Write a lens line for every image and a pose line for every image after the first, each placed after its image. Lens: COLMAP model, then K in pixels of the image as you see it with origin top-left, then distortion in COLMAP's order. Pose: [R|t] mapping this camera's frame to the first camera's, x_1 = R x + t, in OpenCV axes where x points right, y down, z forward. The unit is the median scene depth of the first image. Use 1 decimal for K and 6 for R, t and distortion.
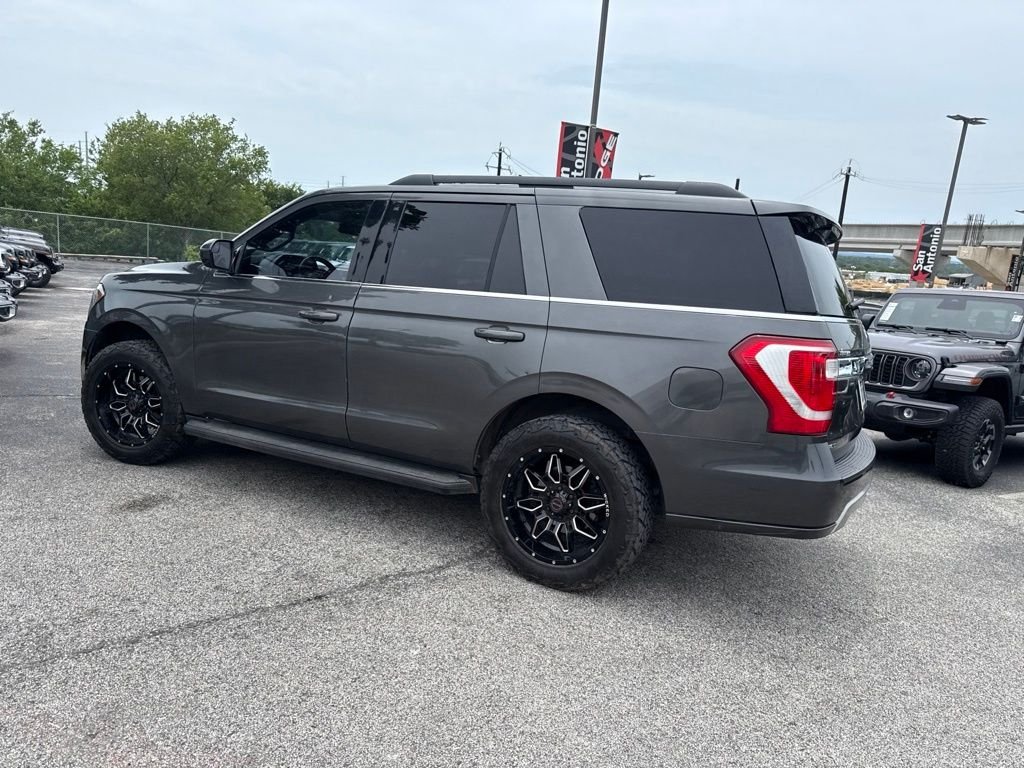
lens RADIAL K [[723.6, 0, 517.0], [0, 723.6, 390.1], [0, 0, 1]] dist [0.041715, -0.049470]
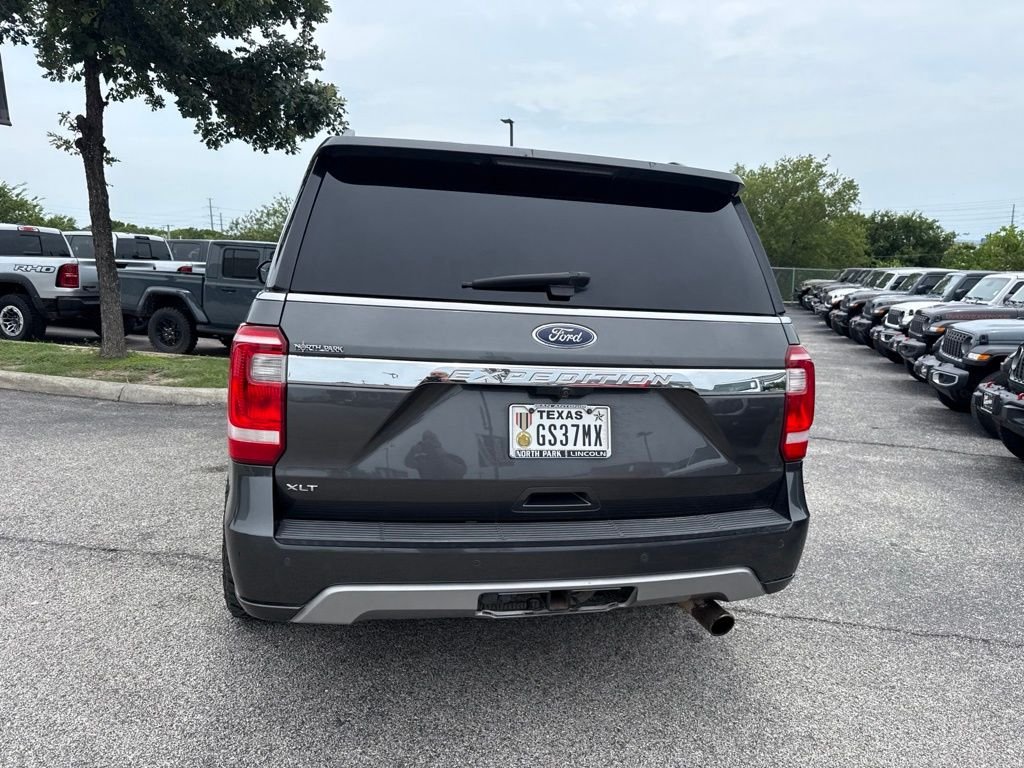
lens RADIAL K [[723.6, 0, 516.7], [0, 723.6, 386.7], [0, 0, 1]] dist [0.041715, -0.049470]
pose [[0.664319, 0.052716, -0.745588, 0.790538], [-0.097211, 0.995131, -0.016255, -0.017251], [0.741101, 0.083278, 0.666209, 0.523116]]
